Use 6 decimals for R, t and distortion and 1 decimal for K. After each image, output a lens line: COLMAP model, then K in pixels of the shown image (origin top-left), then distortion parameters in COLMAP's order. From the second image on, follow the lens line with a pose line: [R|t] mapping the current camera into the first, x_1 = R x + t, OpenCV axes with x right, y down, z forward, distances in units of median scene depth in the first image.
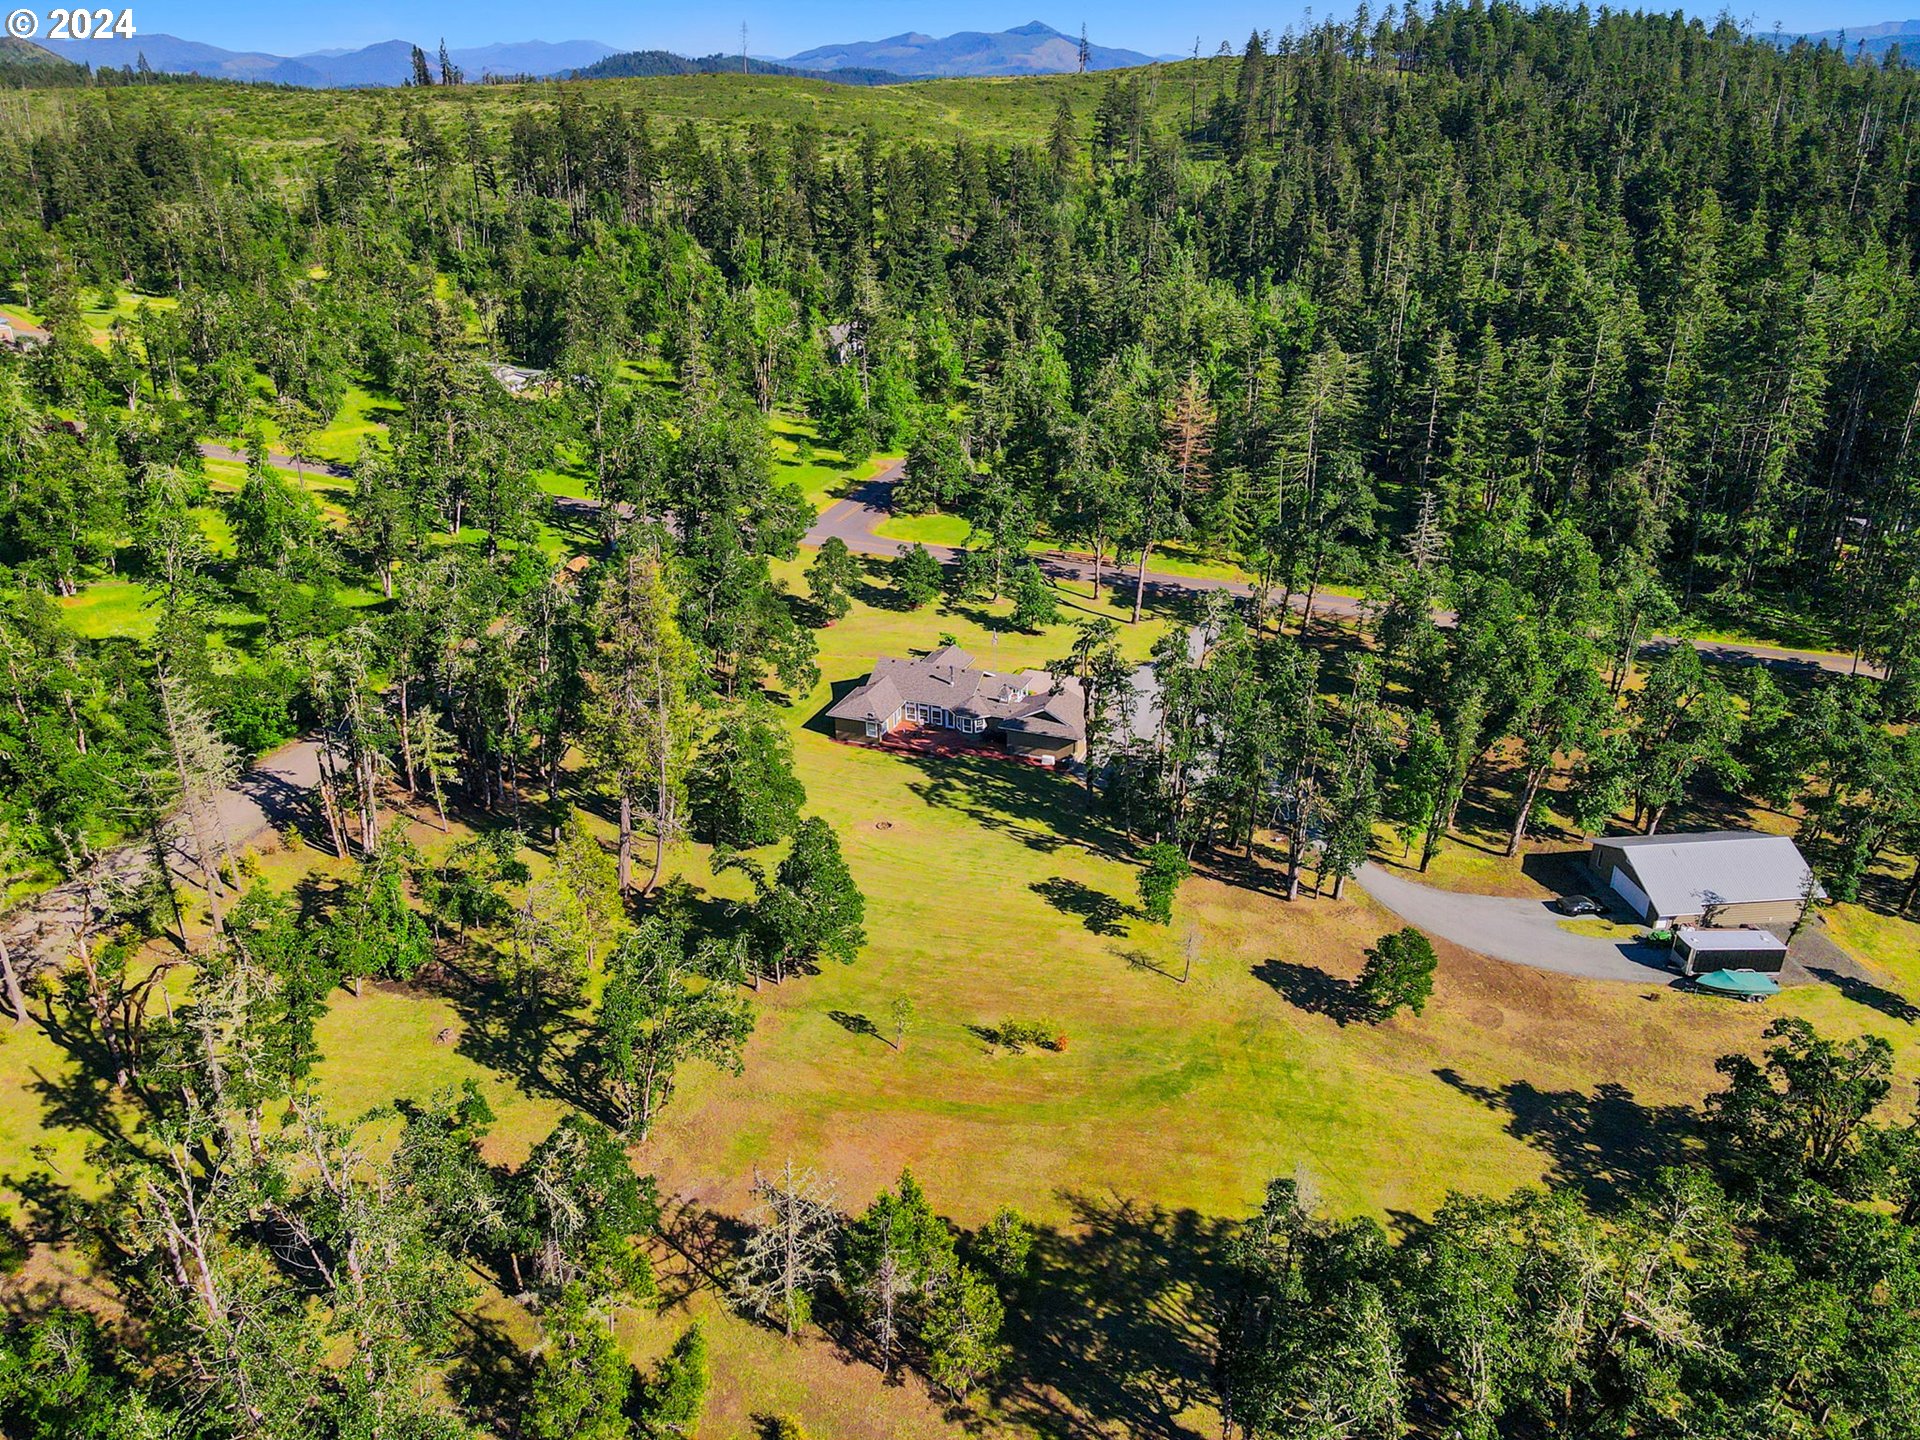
lens RADIAL K [[1464.7, 0, 960.9], [0, 1464.7, 720.1], [0, 0, 1]] dist [0.010097, -0.002342]
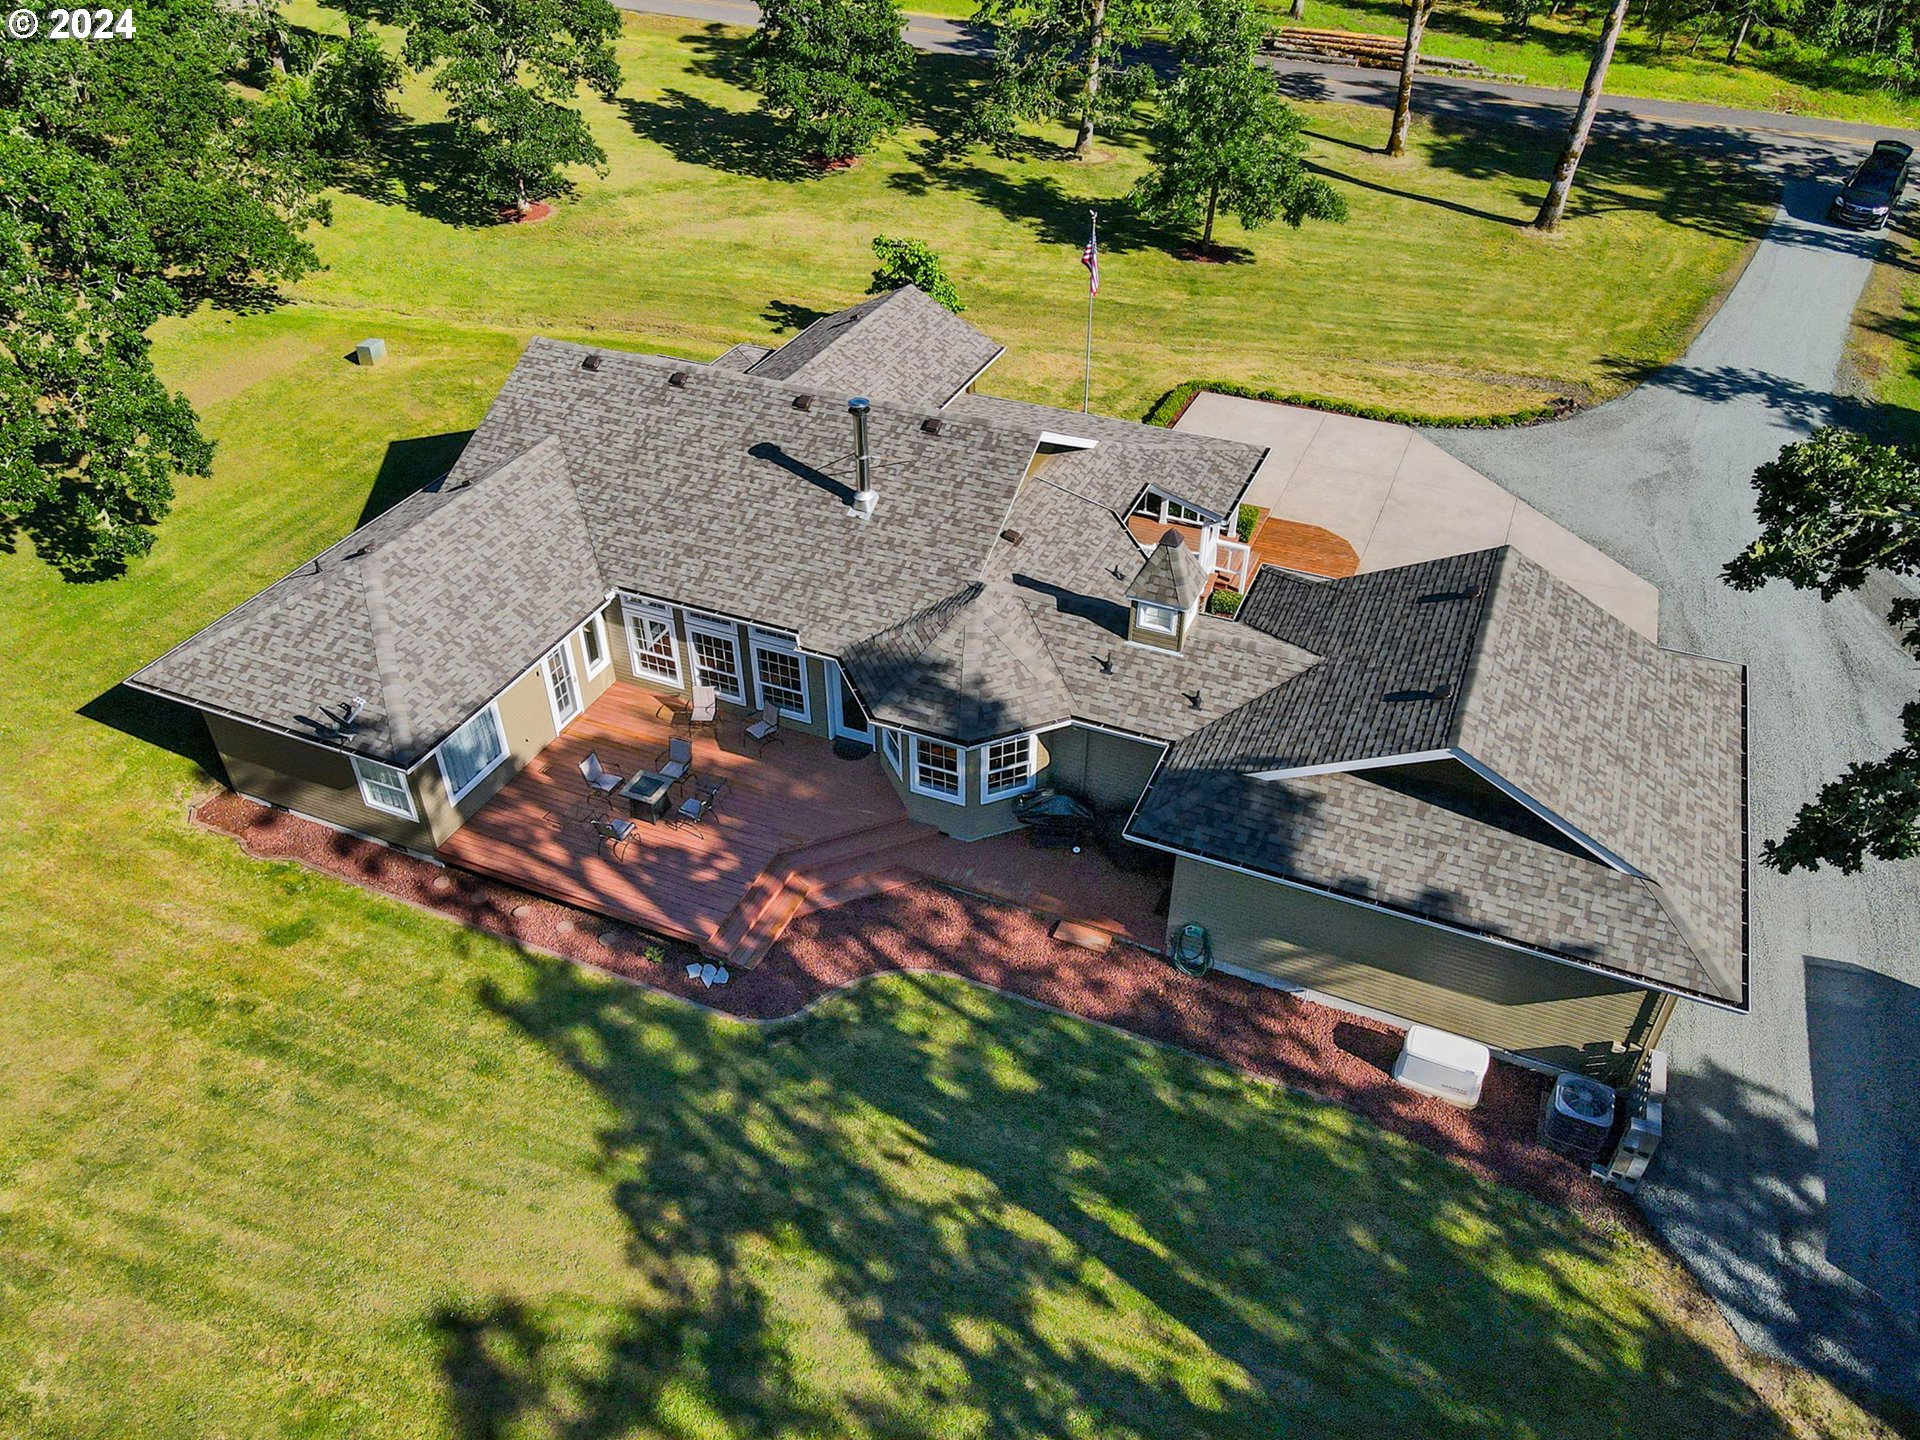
lens RADIAL K [[1464.7, 0, 958.9], [0, 1464.7, 719.6], [0, 0, 1]] dist [0.010097, -0.002342]
pose [[0.999188, 0.028291, -0.028696, 0.010078], [-0.021324, 0.975448, 0.219197, -0.032032], [0.034193, -0.218407, 0.975259, 0.693237]]
